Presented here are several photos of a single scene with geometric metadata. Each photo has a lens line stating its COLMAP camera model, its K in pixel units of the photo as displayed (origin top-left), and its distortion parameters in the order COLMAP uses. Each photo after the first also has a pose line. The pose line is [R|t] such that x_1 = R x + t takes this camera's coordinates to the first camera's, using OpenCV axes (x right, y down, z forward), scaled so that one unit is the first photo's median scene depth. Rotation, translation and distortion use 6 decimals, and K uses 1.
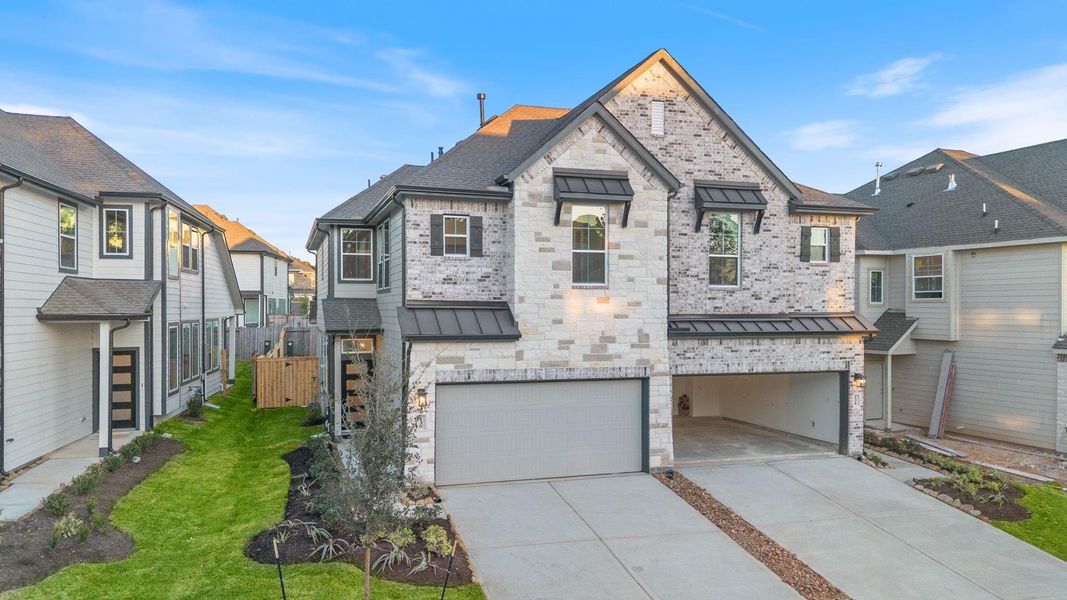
lens RADIAL K [[759.5, 0, 533.6], [0, 759.5, 317.4], [0, 0, 1]] dist [0.032629, -0.002591]
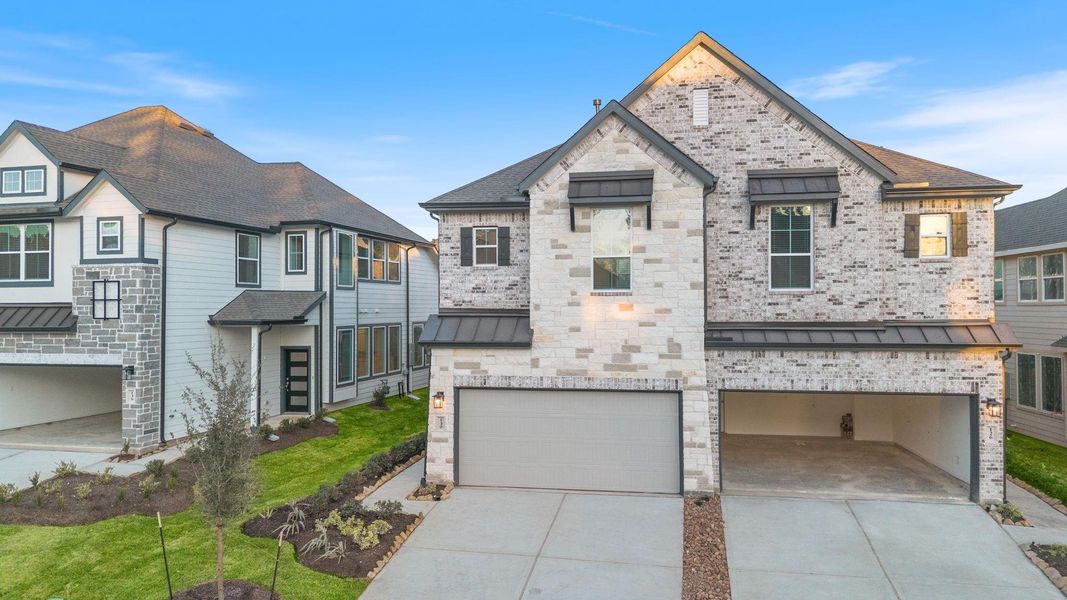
lens RADIAL K [[753.4, 0, 533.5], [0, 753.4, 300.0], [0, 0, 1]] dist [0.040153, -0.040427]
pose [[0.886195, -0.008849, -0.463229, 0.399621], [-0.001132, 0.999773, -0.021264, -0.010863], [0.463312, 0.019368, 0.885984, 0.105092]]
